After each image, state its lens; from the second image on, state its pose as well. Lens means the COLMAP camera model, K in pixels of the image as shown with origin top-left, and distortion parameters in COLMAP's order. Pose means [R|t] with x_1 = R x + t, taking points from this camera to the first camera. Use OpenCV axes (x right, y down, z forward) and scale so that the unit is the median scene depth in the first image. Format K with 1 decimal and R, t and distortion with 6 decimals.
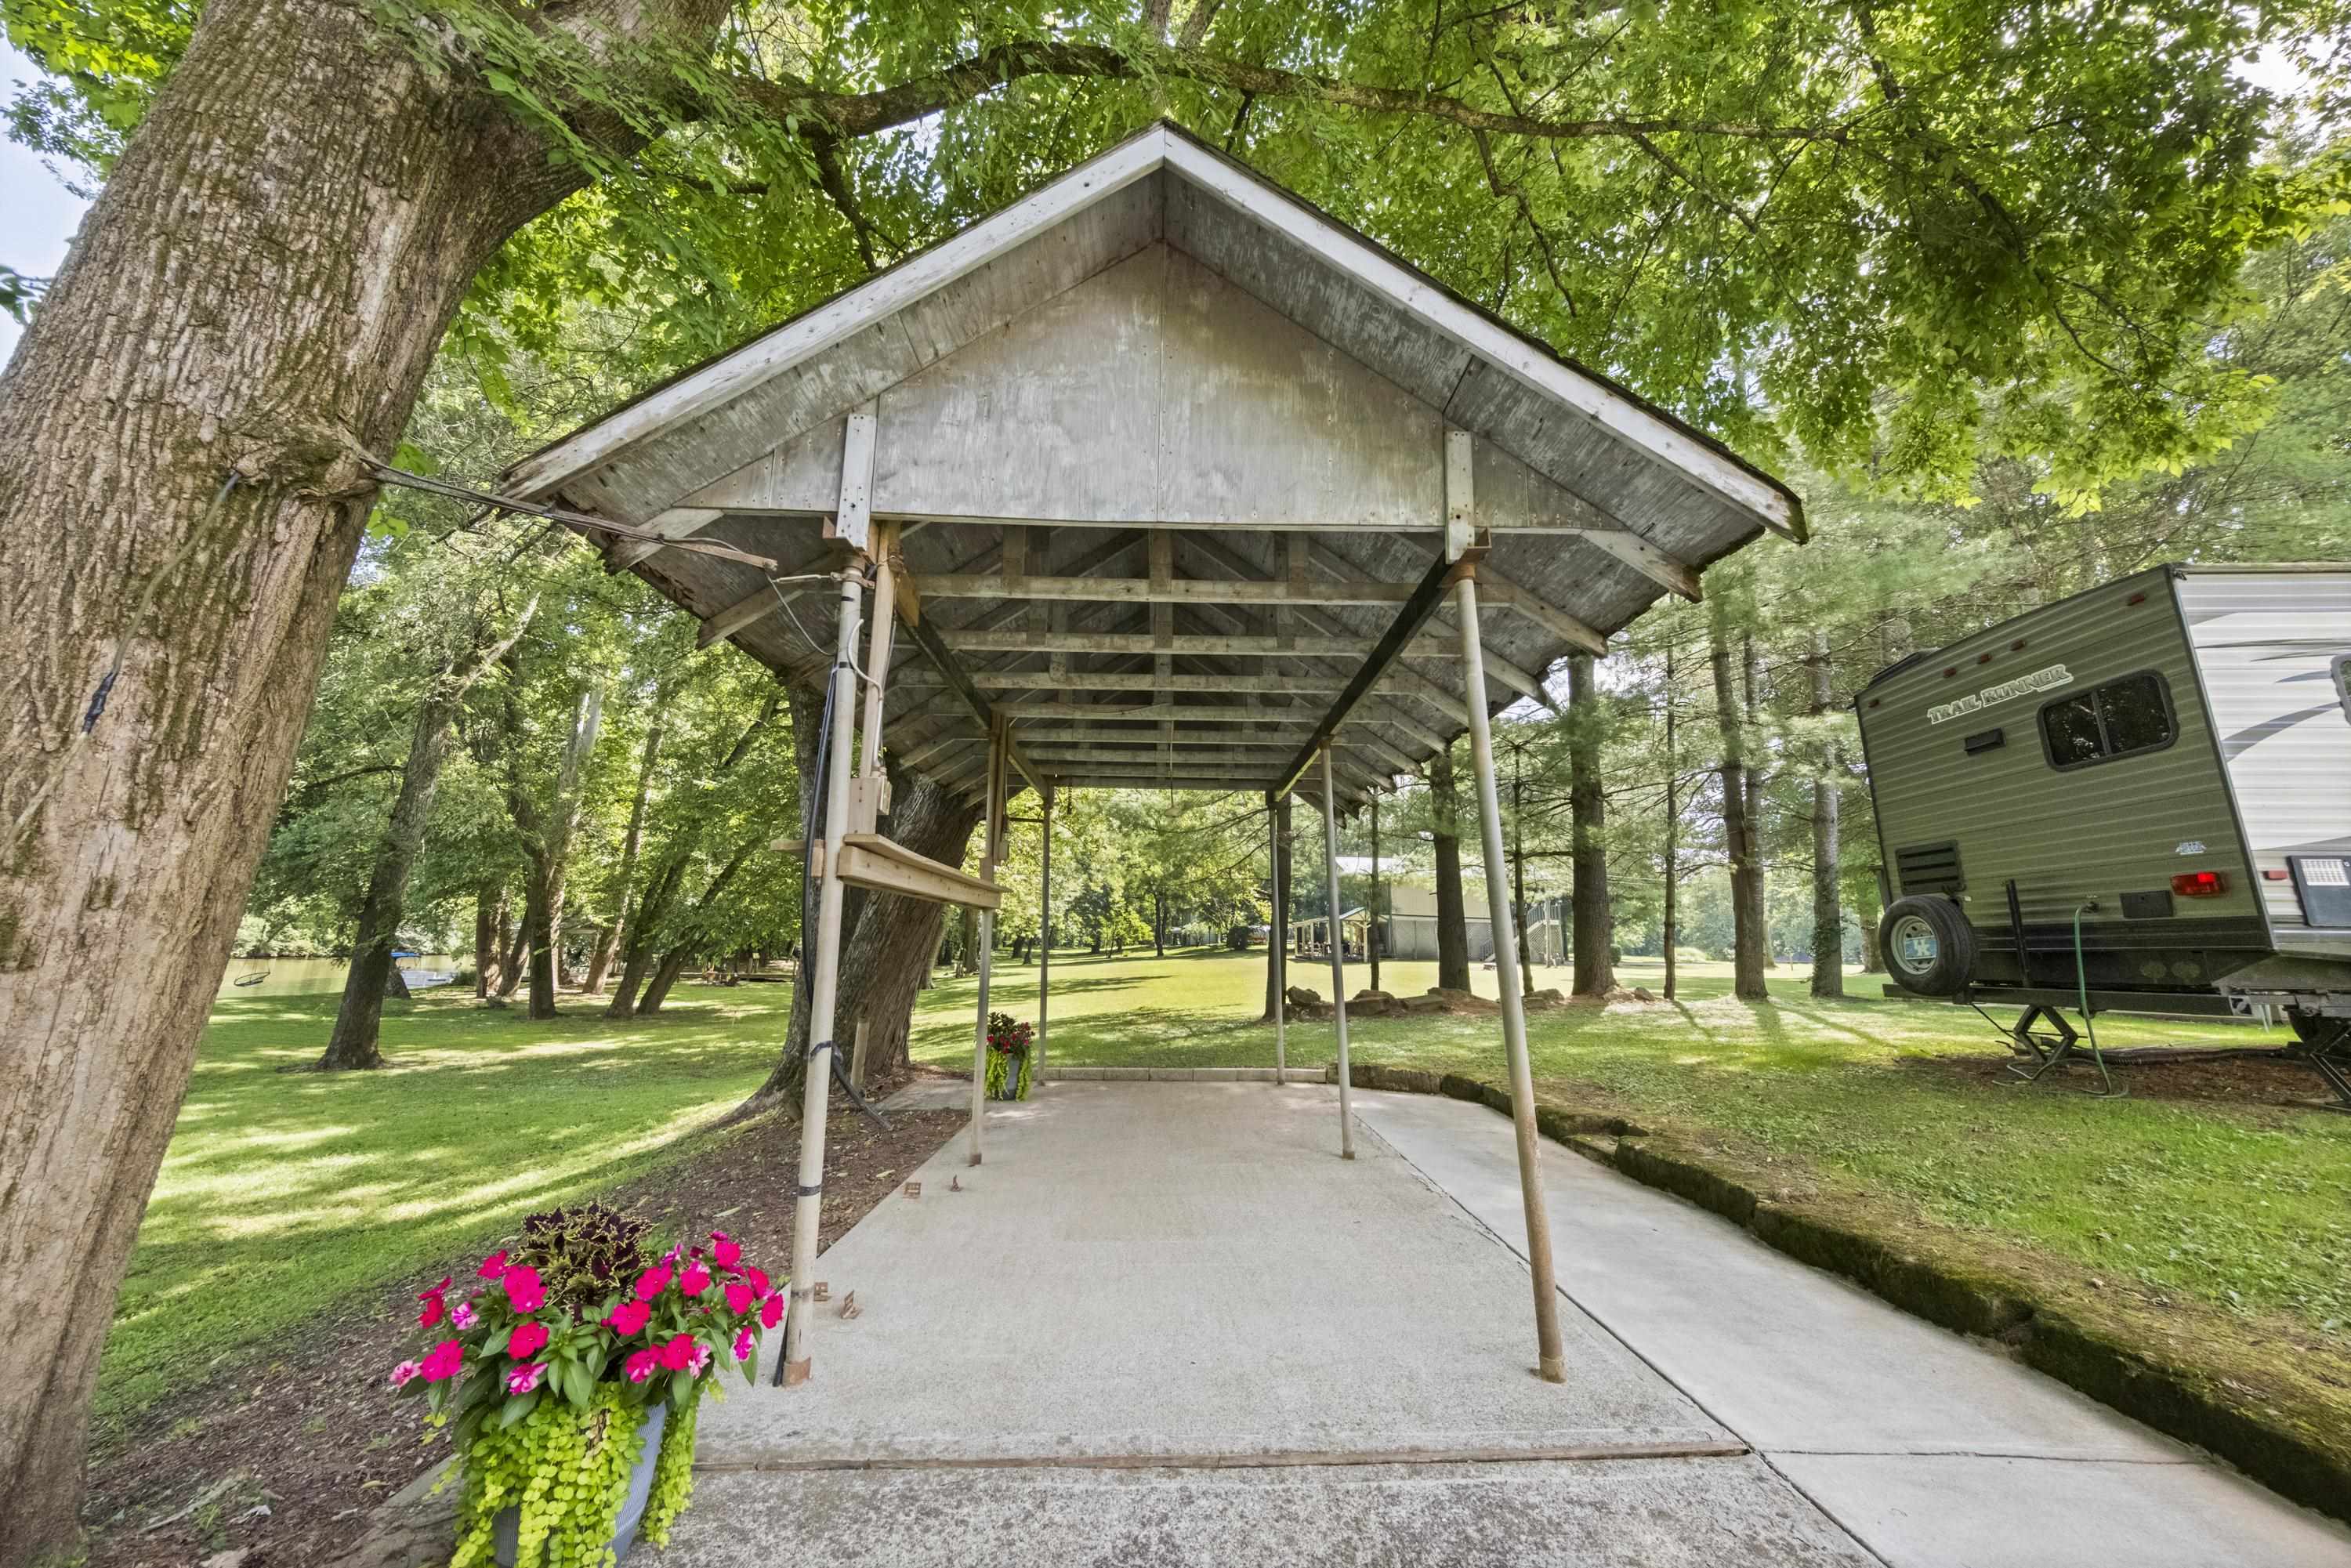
lens RADIAL K [[834.7, 0, 1175.5], [0, 834.7, 784.0], [0, 0, 1]] dist [0.014385, -0.000043]
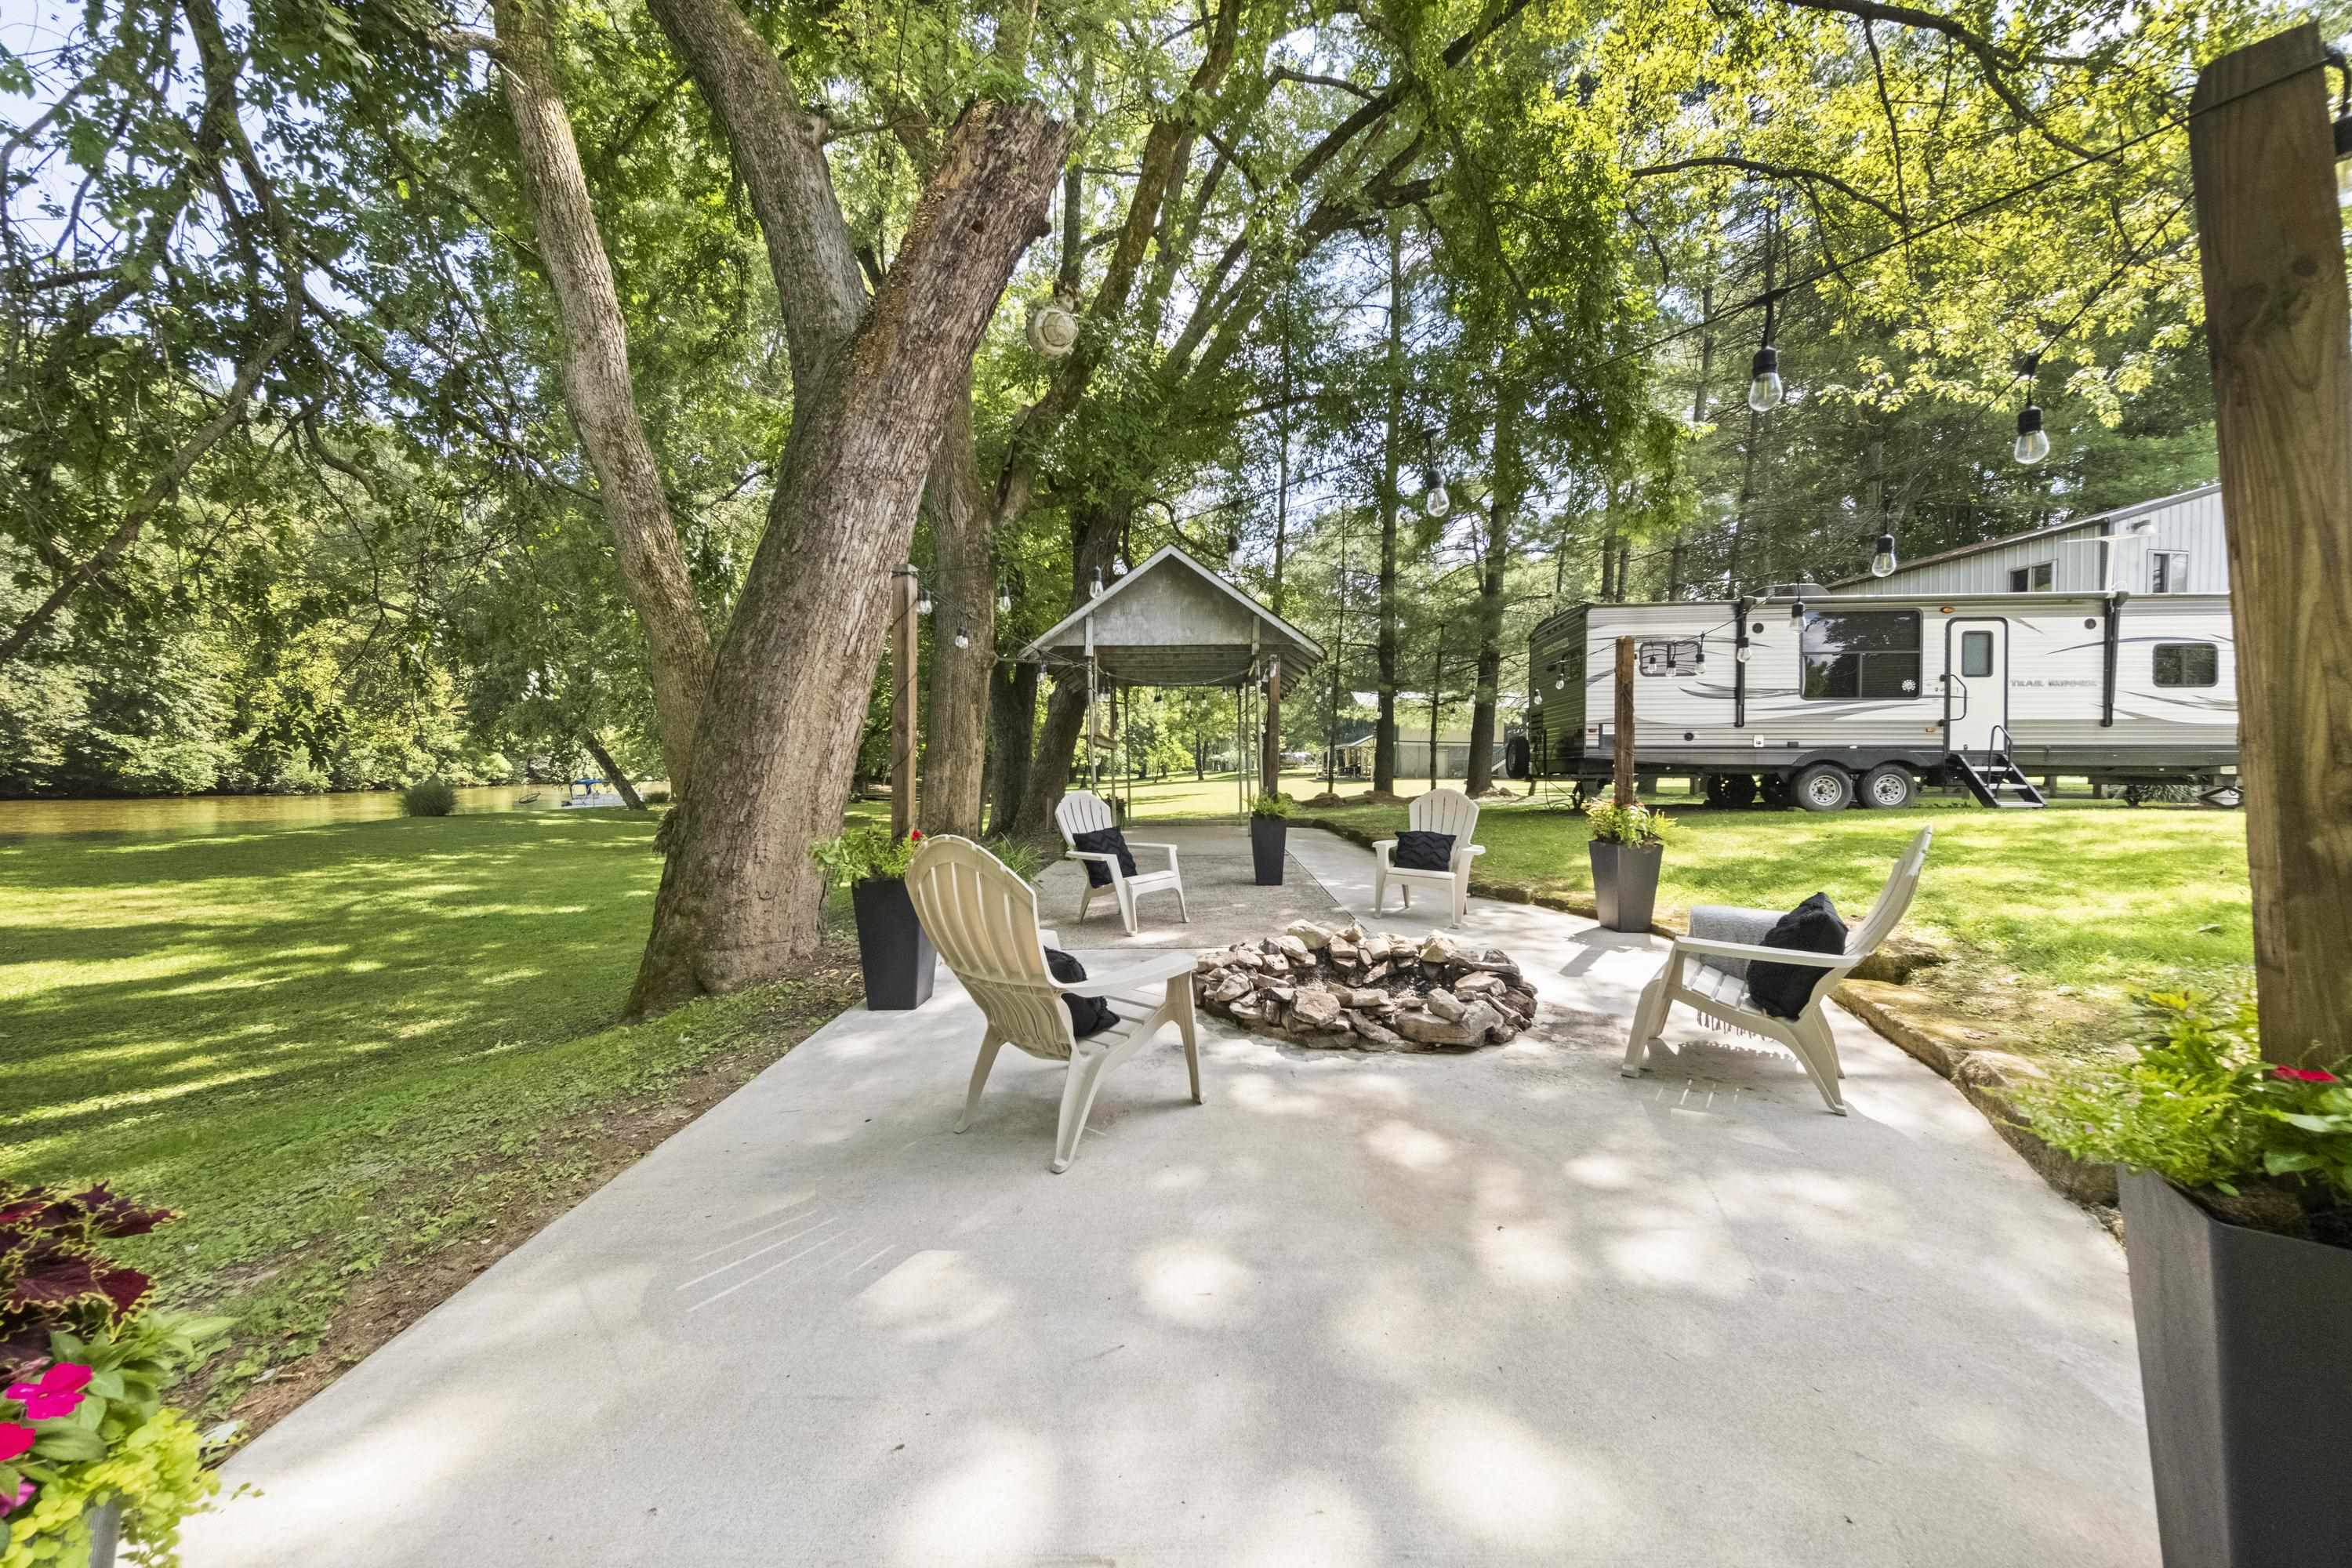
lens RADIAL K [[828.7, 0, 1185.2], [0, 828.7, 779.2], [0, 0, 1]] dist [-0.000214, -0.002803]
pose [[0.999139, -0.009598, -0.040359, 0.020257], [0.017382, 0.980207, 0.197209, -0.050944], [0.037667, -0.197741, 0.979530, -0.298379]]
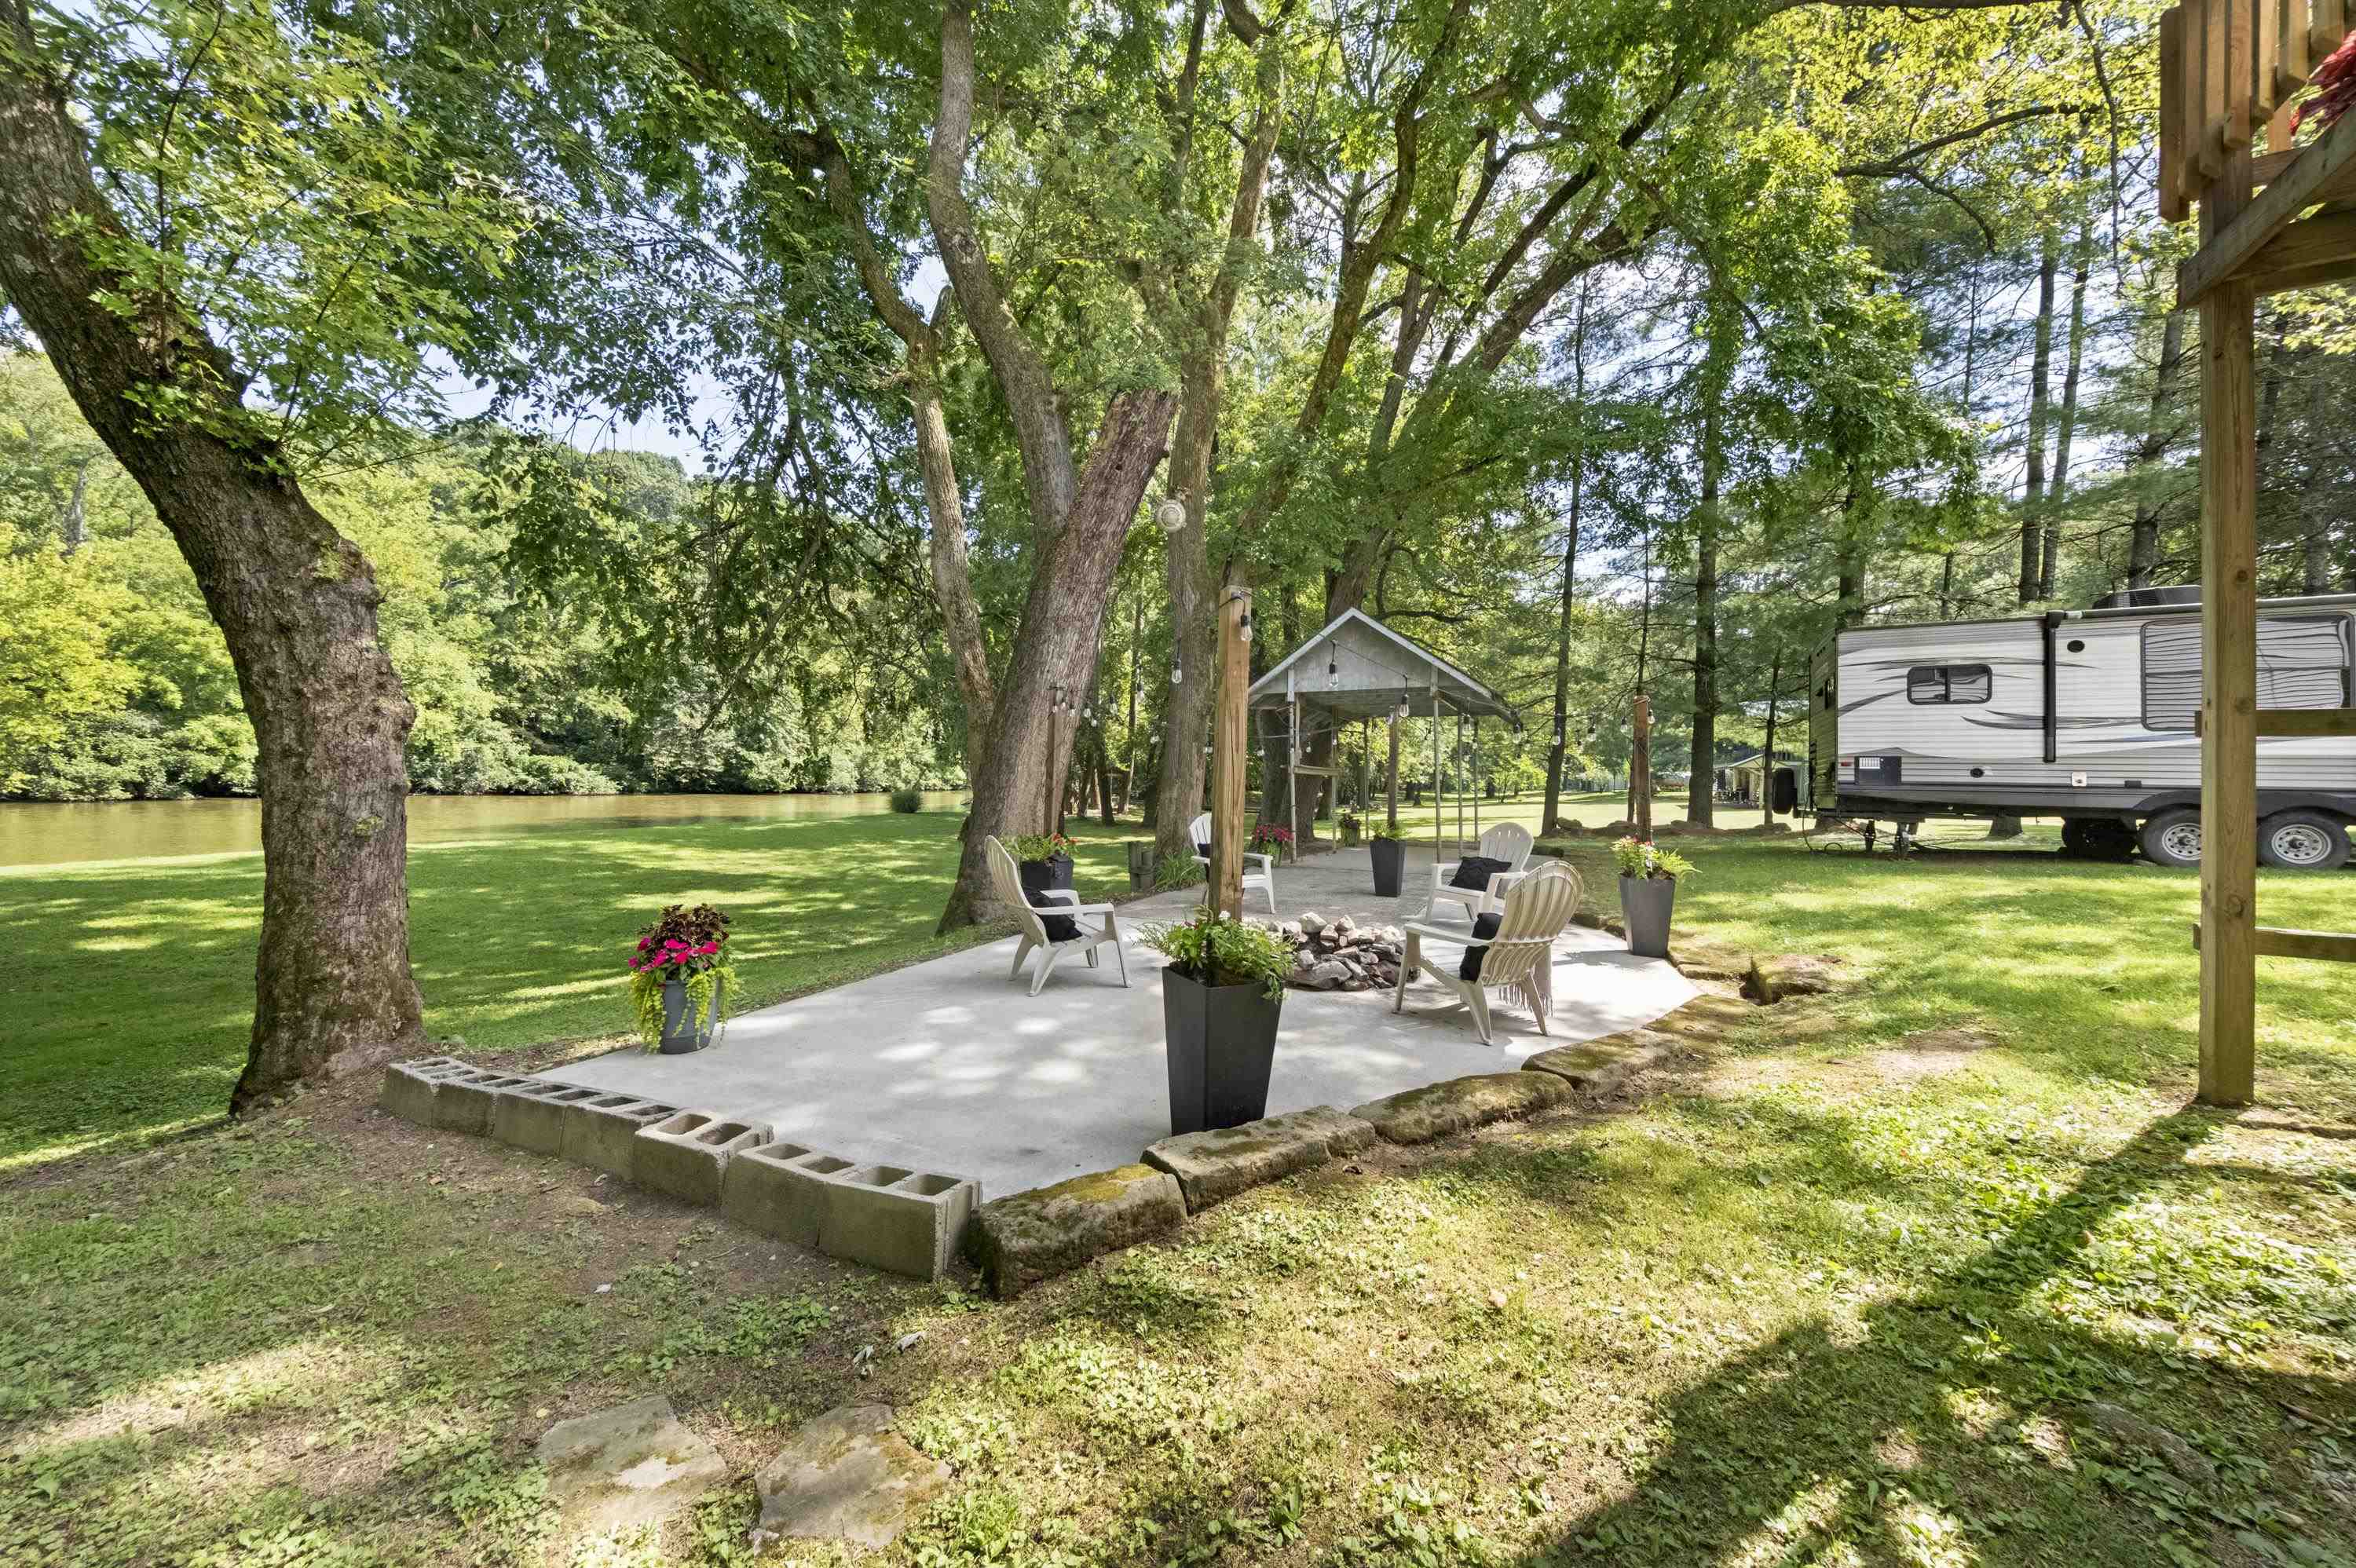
lens RADIAL K [[827.2, 0, 1168.8], [0, 827.2, 768.1], [0, 0, 1]] dist [-0.000971, -0.000384]
pose [[0.884832, -0.002106, -0.465906, 0.123330], [0.078612, 0.986327, 0.144839, -0.070492], [0.459231, -0.164784, 0.872899, -0.366501]]
